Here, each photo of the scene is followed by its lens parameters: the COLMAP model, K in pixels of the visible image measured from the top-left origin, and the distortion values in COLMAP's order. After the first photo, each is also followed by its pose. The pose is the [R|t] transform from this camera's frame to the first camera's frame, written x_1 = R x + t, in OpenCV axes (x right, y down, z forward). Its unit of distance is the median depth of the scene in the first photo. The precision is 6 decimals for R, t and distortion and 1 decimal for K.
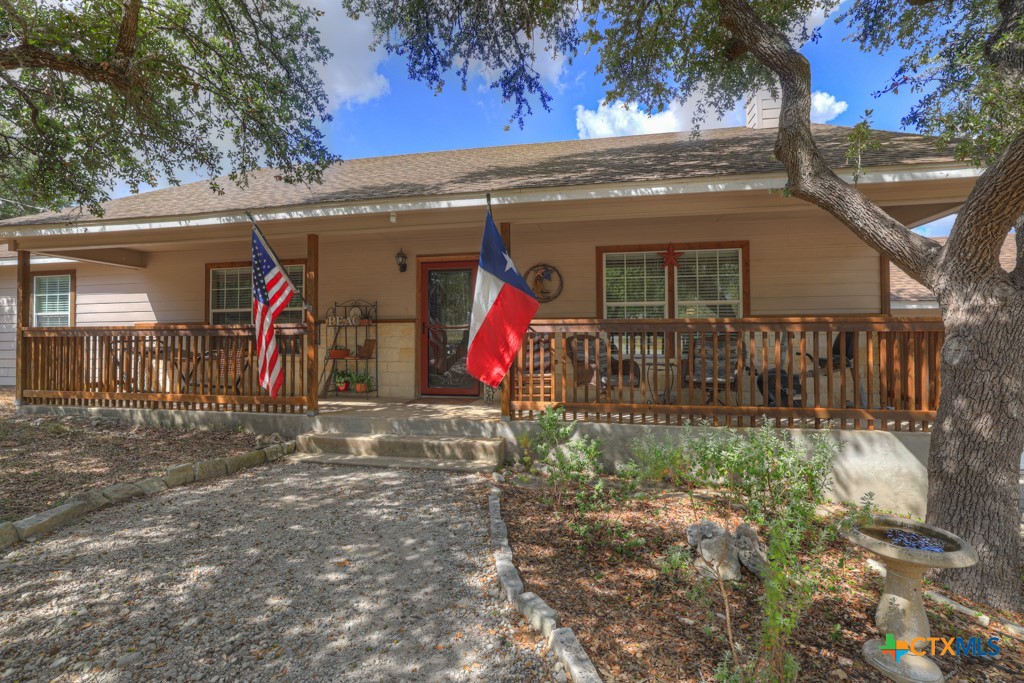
lens RADIAL K [[477.5, 0, 503.1], [0, 477.5, 335.5], [0, 0, 1]] dist [-0.025980, 0.000439]
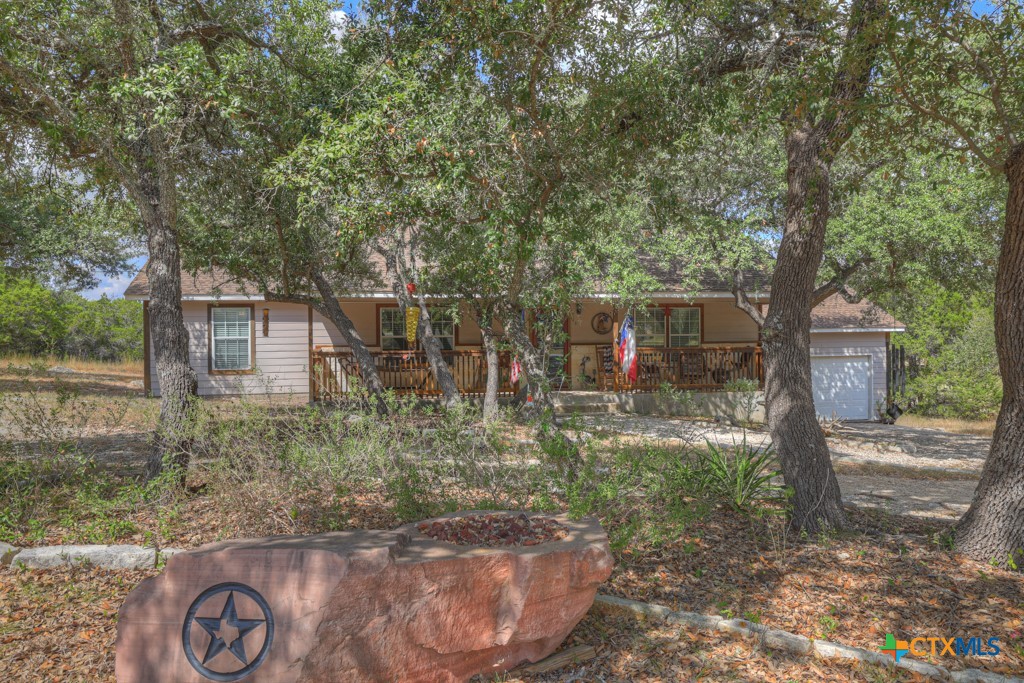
lens RADIAL K [[758.8, 0, 511.5], [0, 758.8, 324.2], [0, 0, 1]] dist [0.051411, 0.001015]
pose [[0.927040, 0.000248, 0.374961, -1.480434], [0.000322, 0.999999, -0.001457, -0.114249], [-0.374961, 0.001472, 0.927039, -1.727622]]
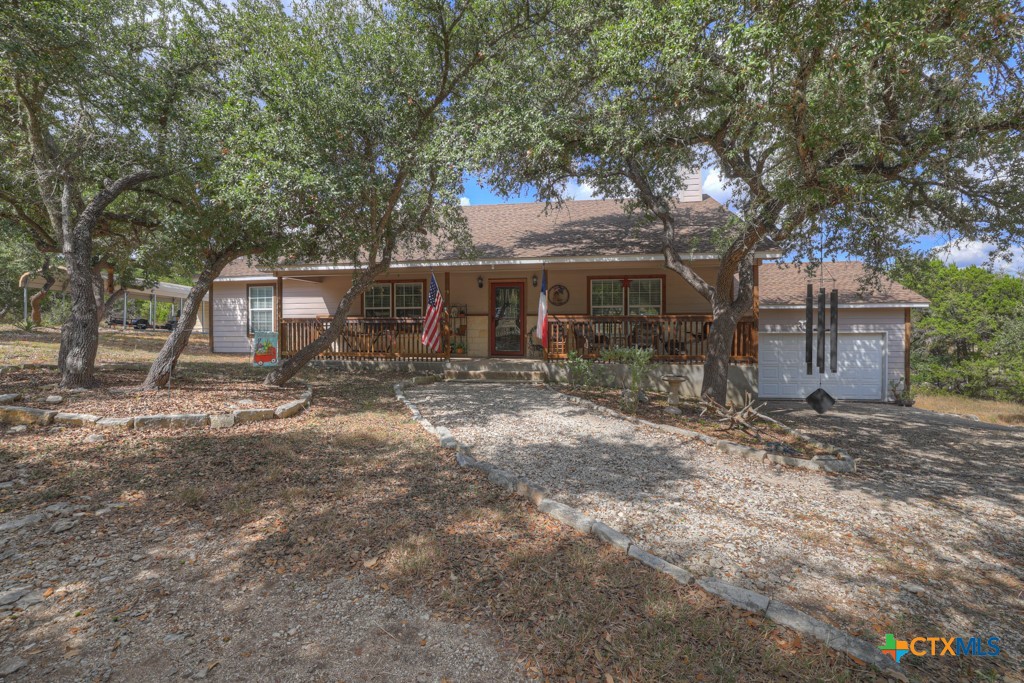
lens RADIAL K [[445.3, 0, 507.2], [0, 445.3, 330.3], [0, 0, 1]] dist [-0.042344, 0.017229]
pose [[0.999594, 0.003081, 0.028309, -0.186720], [-0.003489, 0.999891, 0.014363, 0.004098], [-0.028262, -0.014456, 0.999496, -0.827882]]
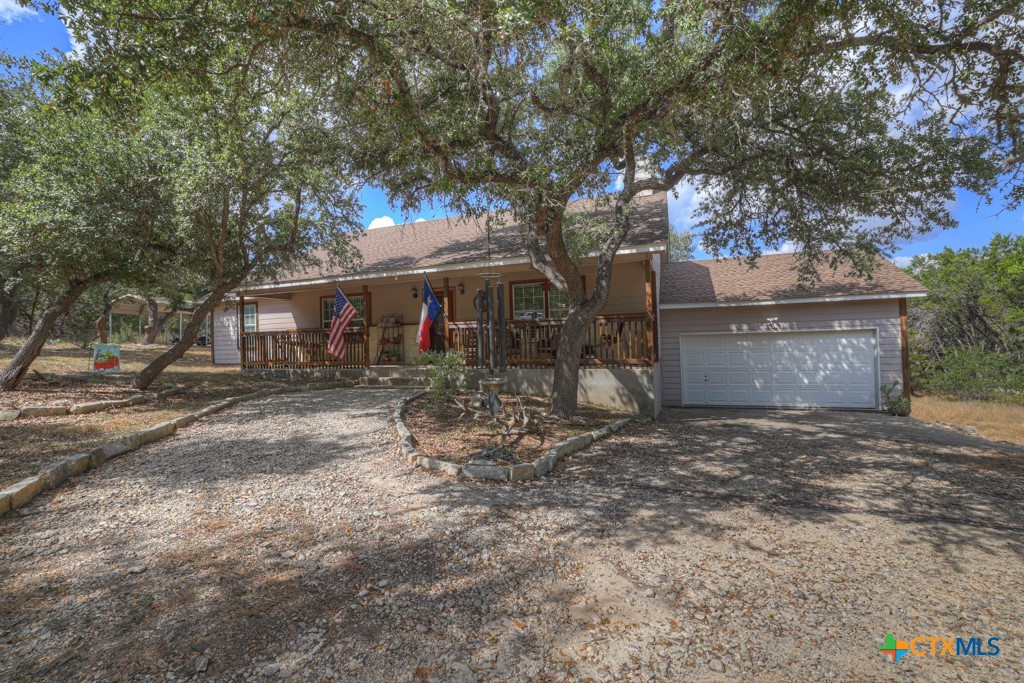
lens RADIAL K [[445.3, 0, 507.2], [0, 445.3, 330.3], [0, 0, 1]] dist [-0.042344, 0.017229]
pose [[0.984706, -0.026053, -0.172265, 0.532708], [0.024793, 0.999648, -0.009466, 0.024659], [0.172451, 0.005050, 0.985005, -0.799576]]
